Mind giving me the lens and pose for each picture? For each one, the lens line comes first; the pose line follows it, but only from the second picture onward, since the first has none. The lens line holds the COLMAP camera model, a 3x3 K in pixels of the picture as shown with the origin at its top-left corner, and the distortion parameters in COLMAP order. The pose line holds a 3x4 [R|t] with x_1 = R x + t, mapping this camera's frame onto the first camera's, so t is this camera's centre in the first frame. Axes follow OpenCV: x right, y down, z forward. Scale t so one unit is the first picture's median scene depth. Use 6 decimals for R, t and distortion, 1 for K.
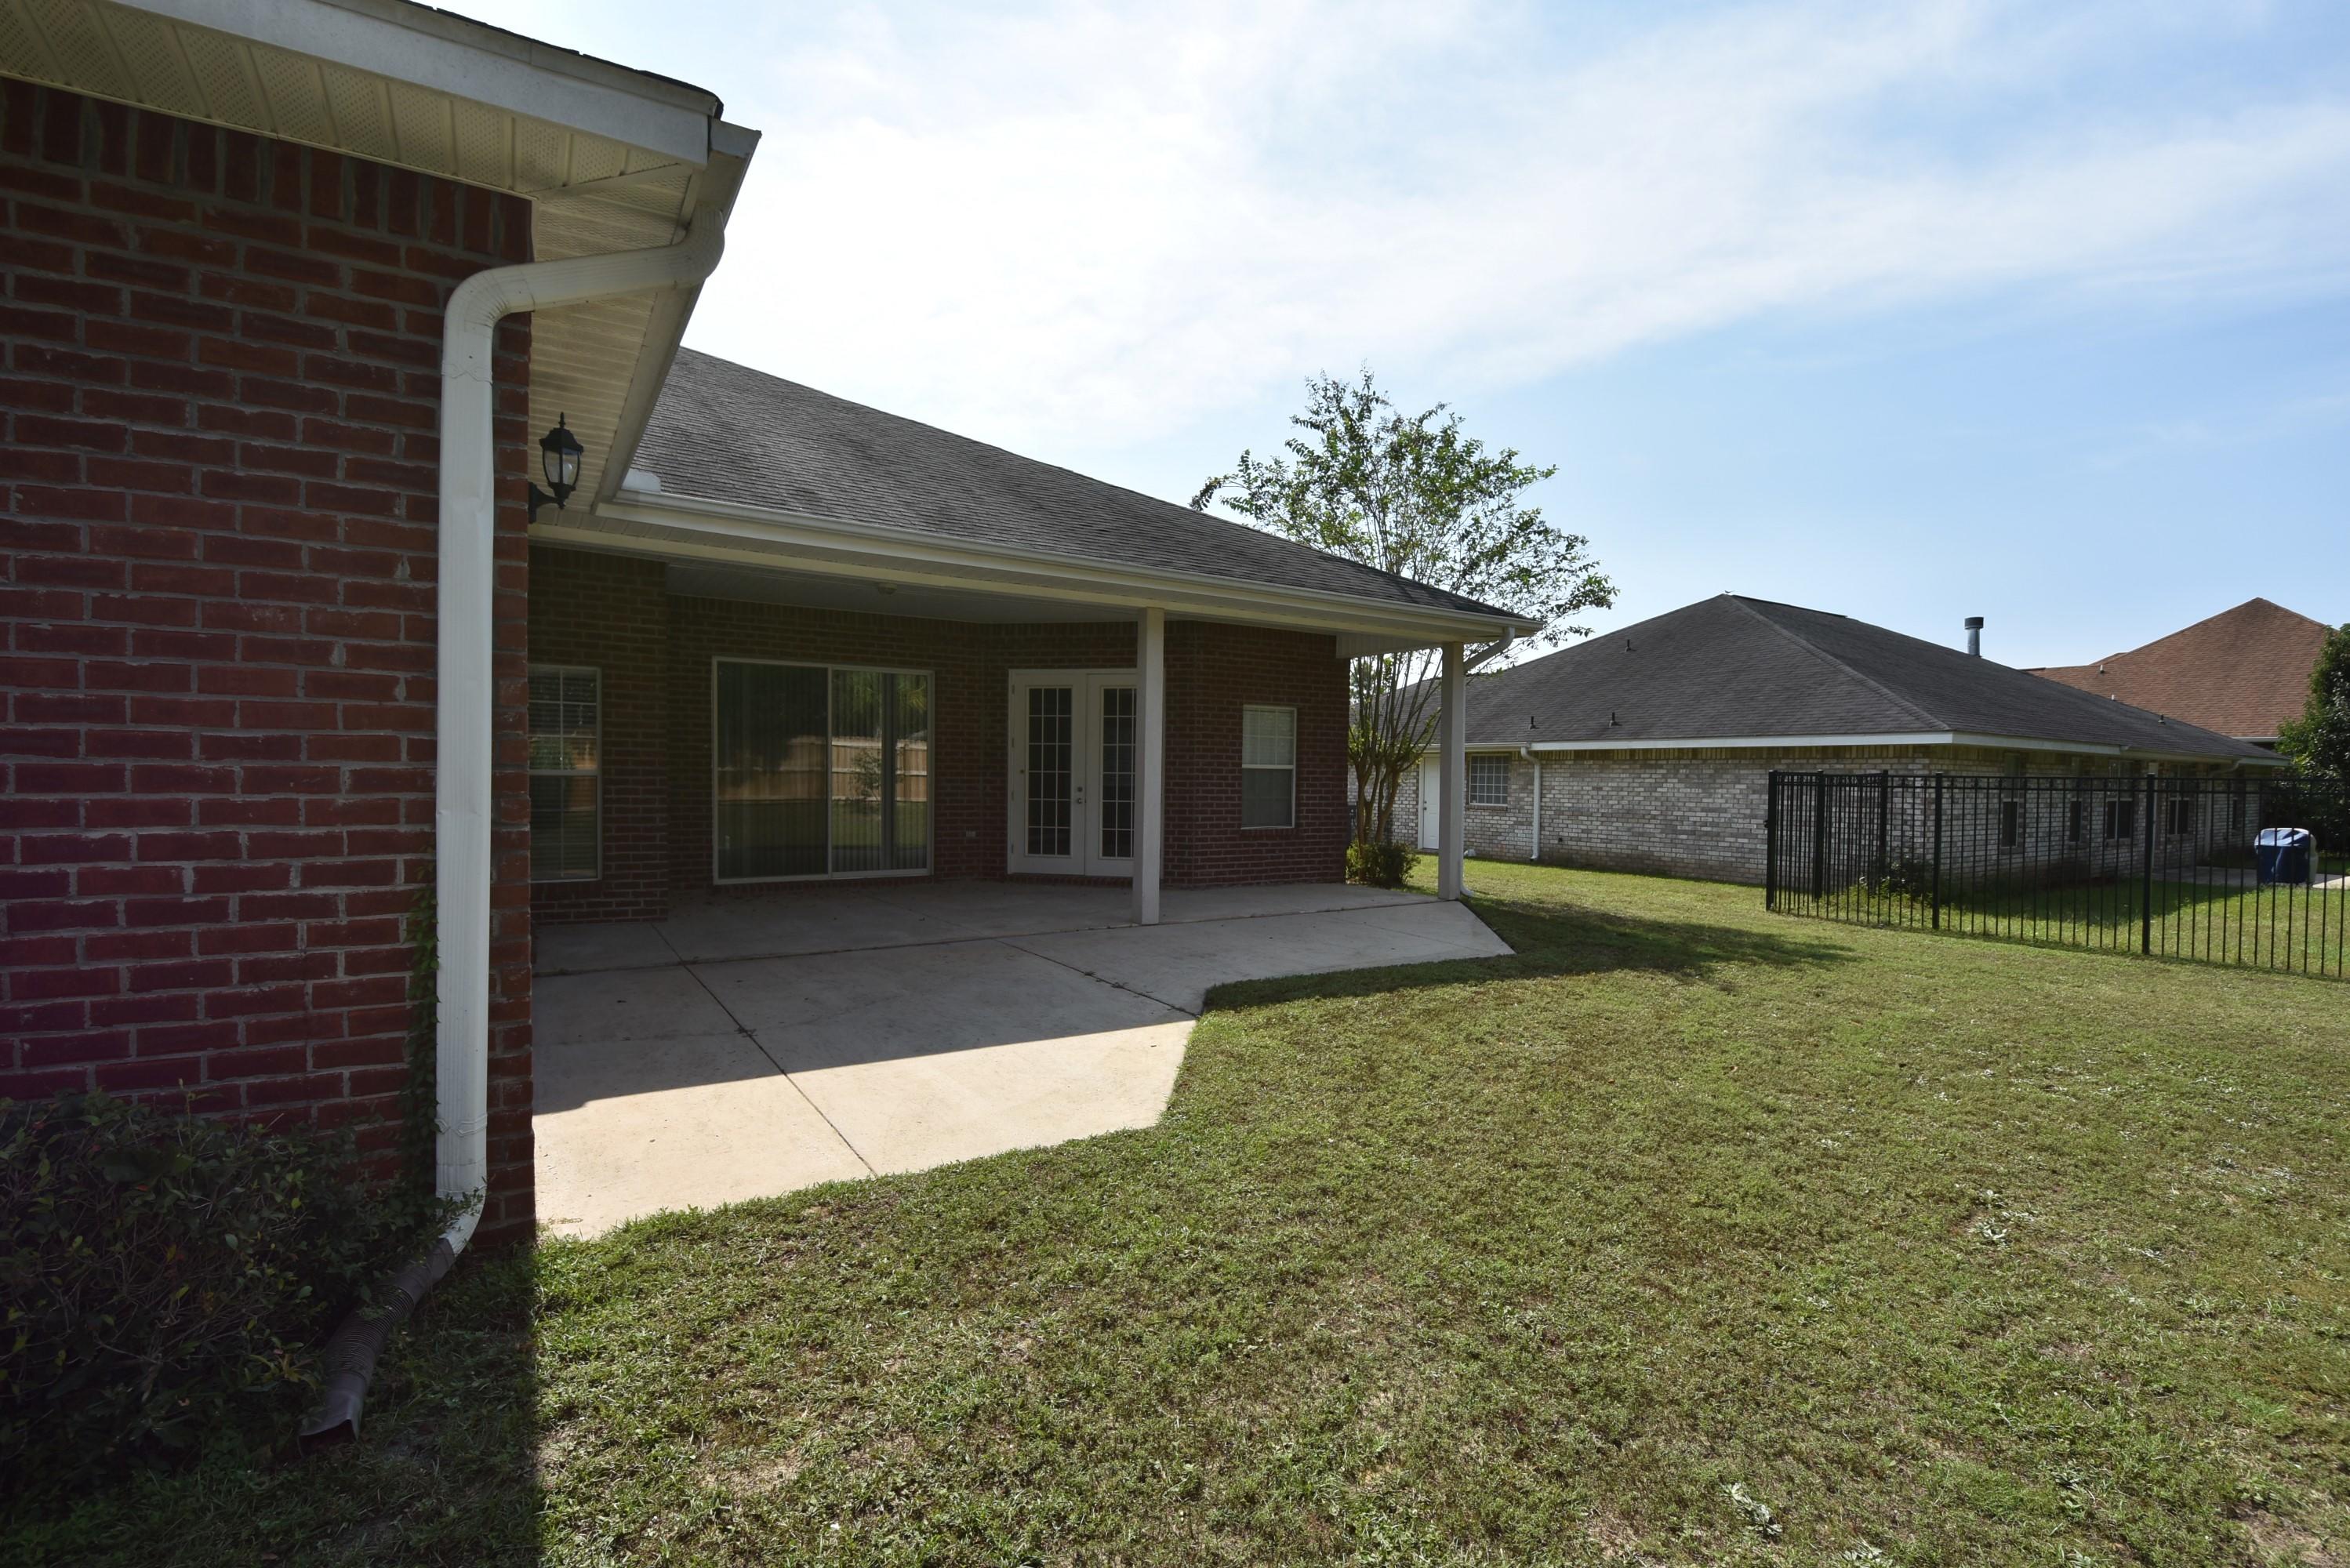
lens RADIAL K [[1021.2, 0, 1177.8], [0, 1021.2, 806.3], [0, 0, 1]] dist [0.015757, -0.023466]
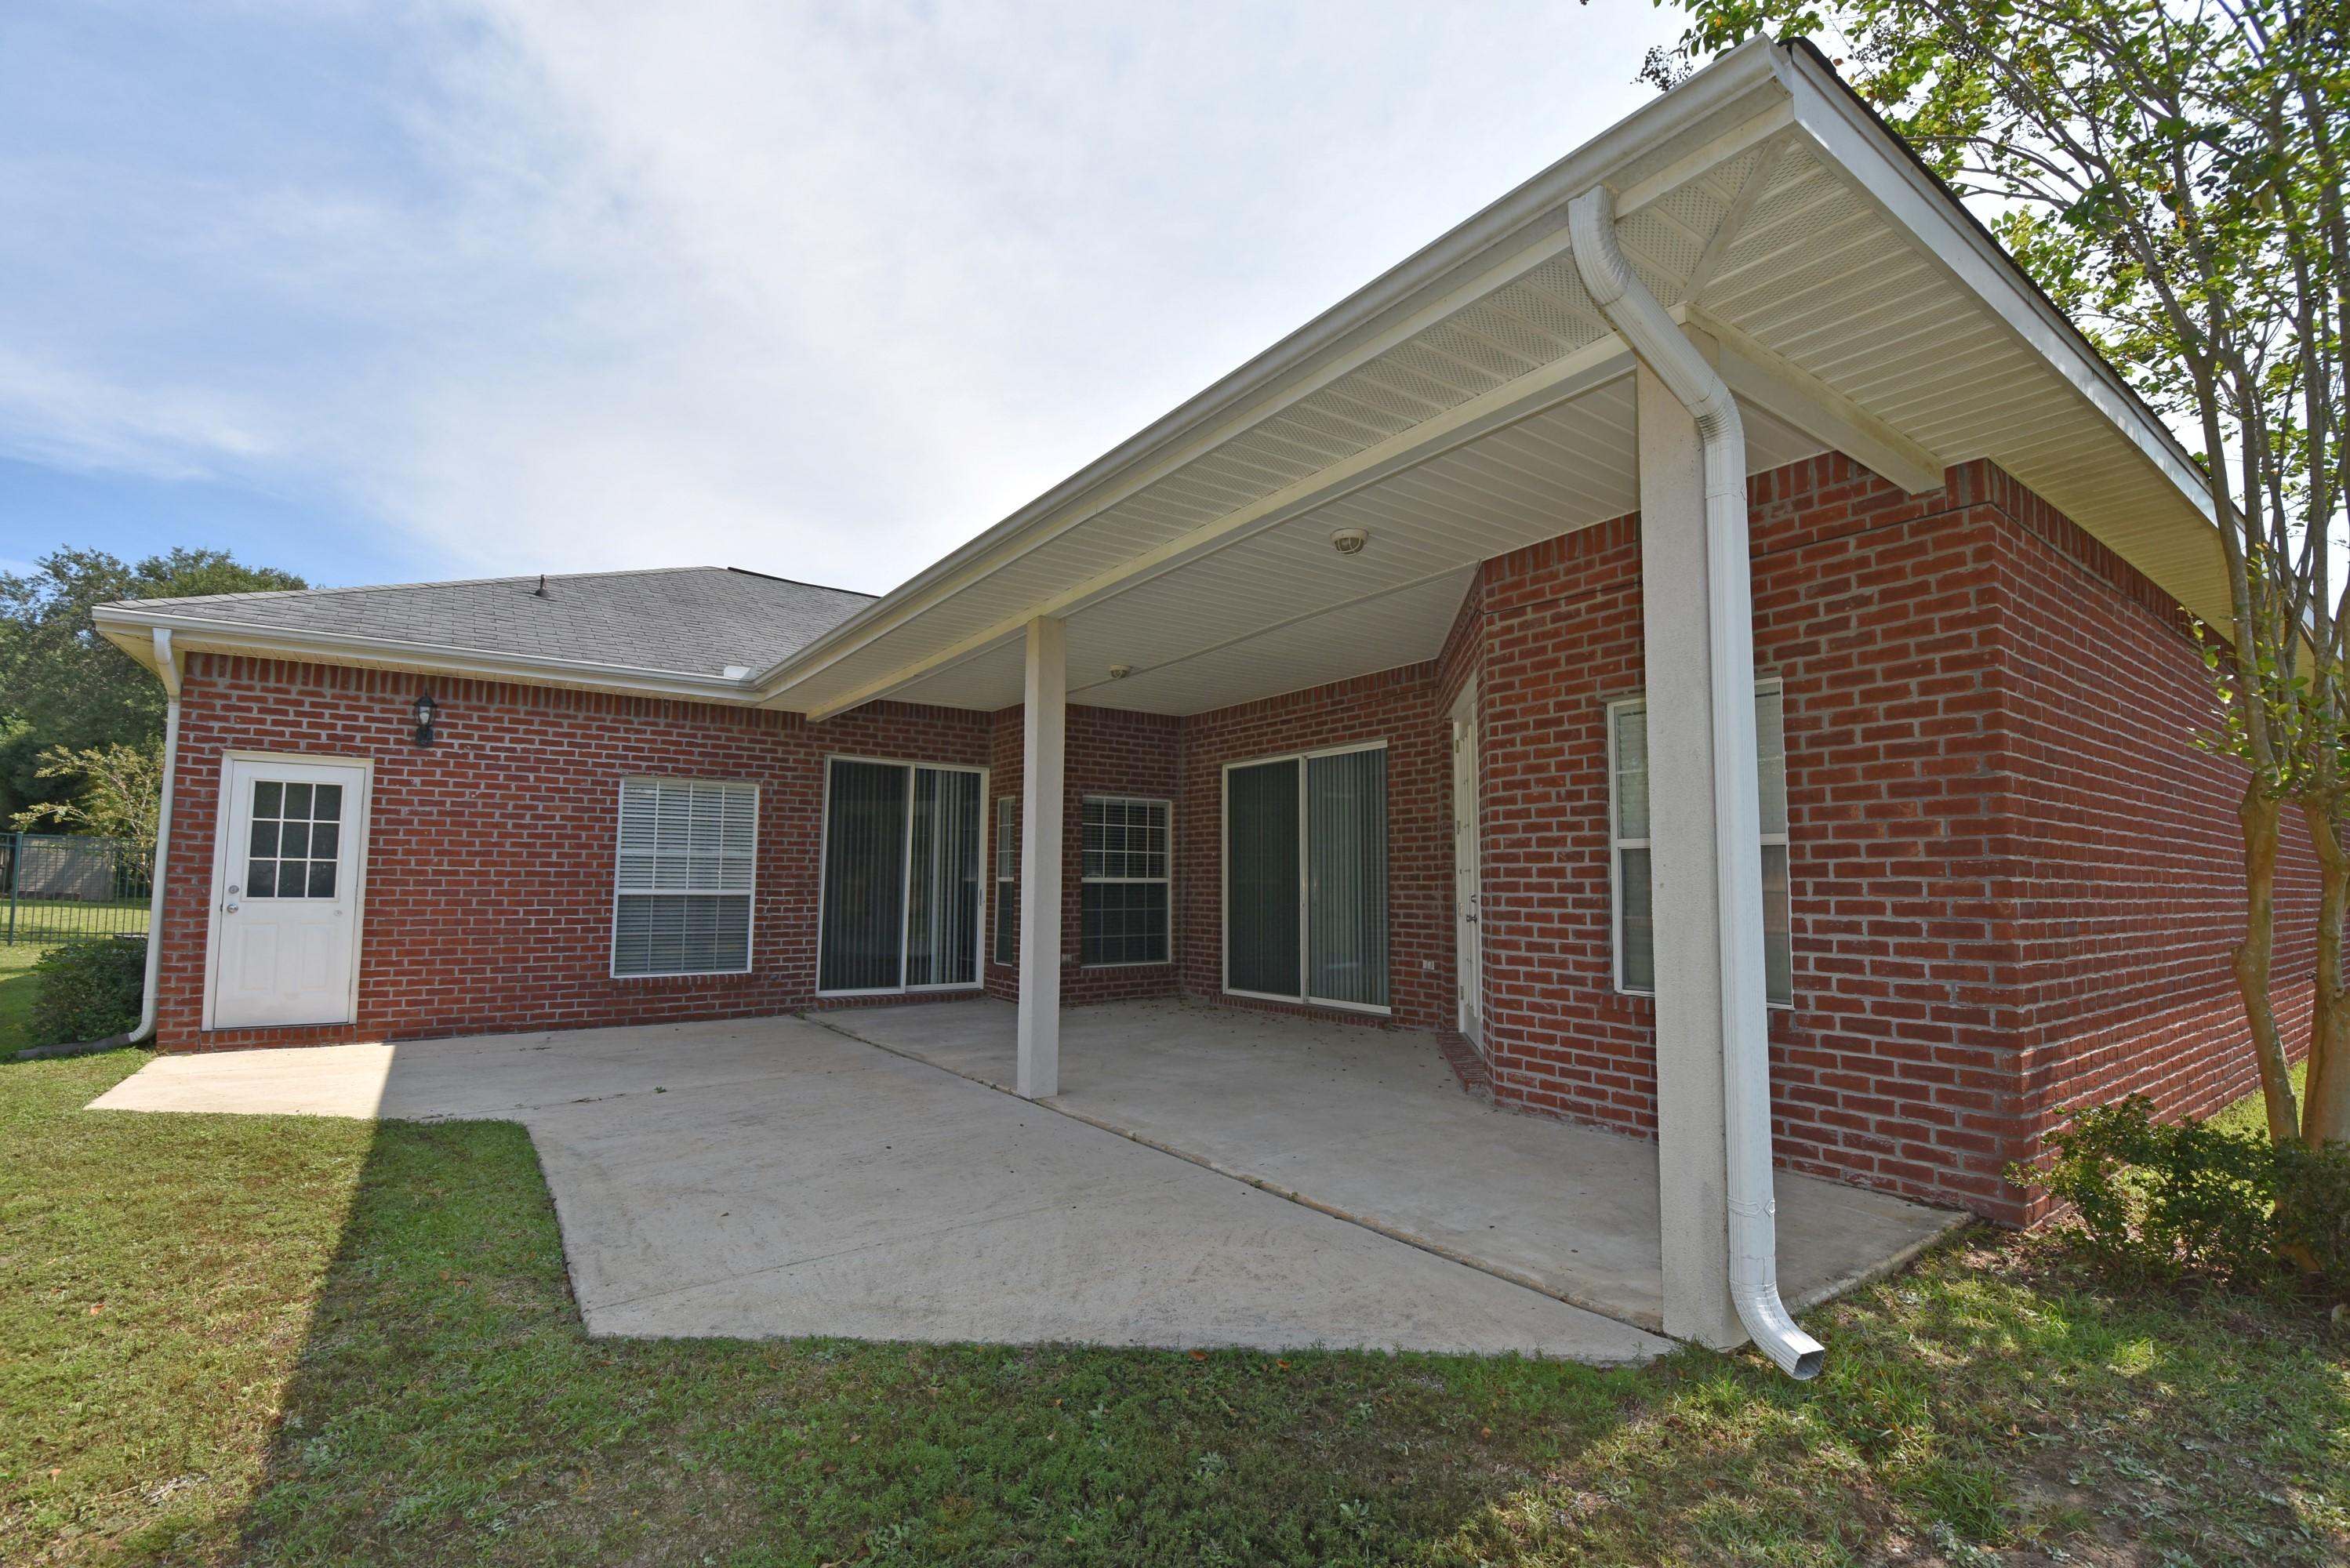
lens RADIAL K [[1021.2, 0, 1177.8], [0, 1021.2, 806.3], [0, 0, 1]] dist [0.015757, -0.023466]
pose [[0.048310, -0.093125, -0.994482, 0.541488], [-0.037391, 0.994778, -0.094969, -0.008216], [0.998132, 0.041773, 0.044576, 0.897765]]
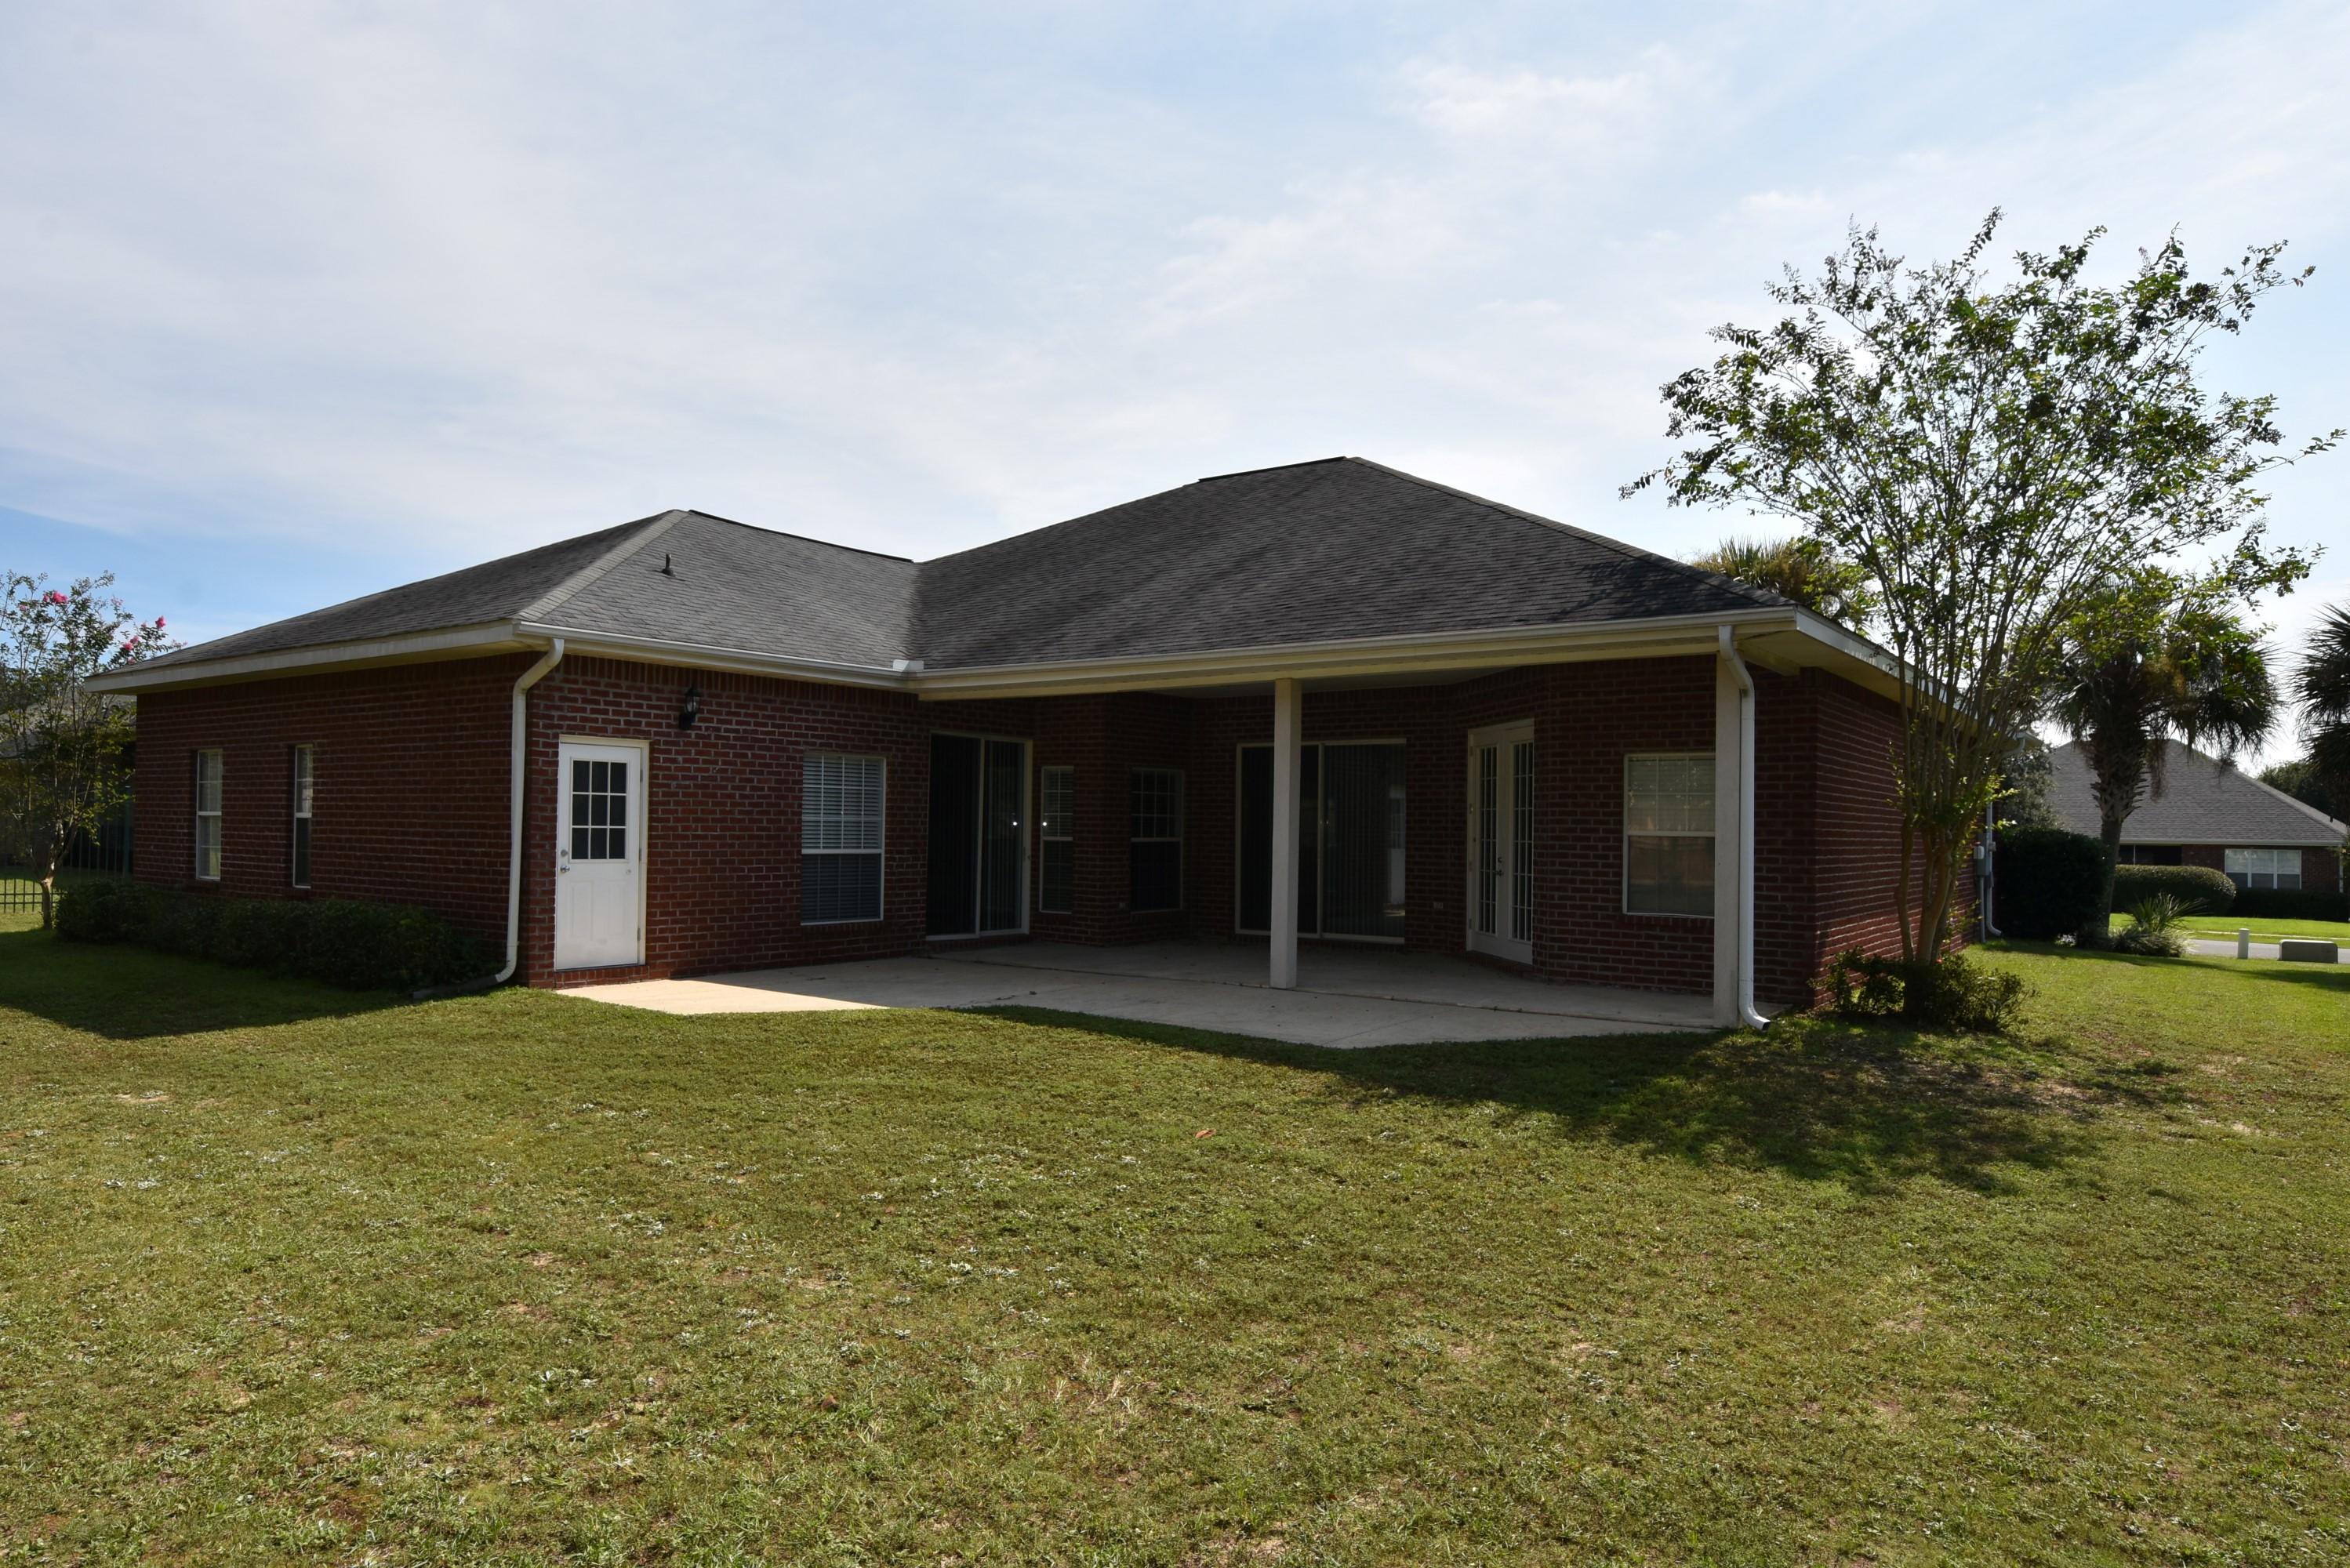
lens RADIAL K [[1412.4, 0, 1178.9], [0, 1412.4, 809.9], [0, 0, 1]] dist [0.025814, -0.027415]
pose [[0.357467, -0.020833, -0.933693, 1.061834], [-0.037746, 0.998612, -0.036733, -0.004834], [0.933163, 0.048374, 0.356185, 0.339132]]
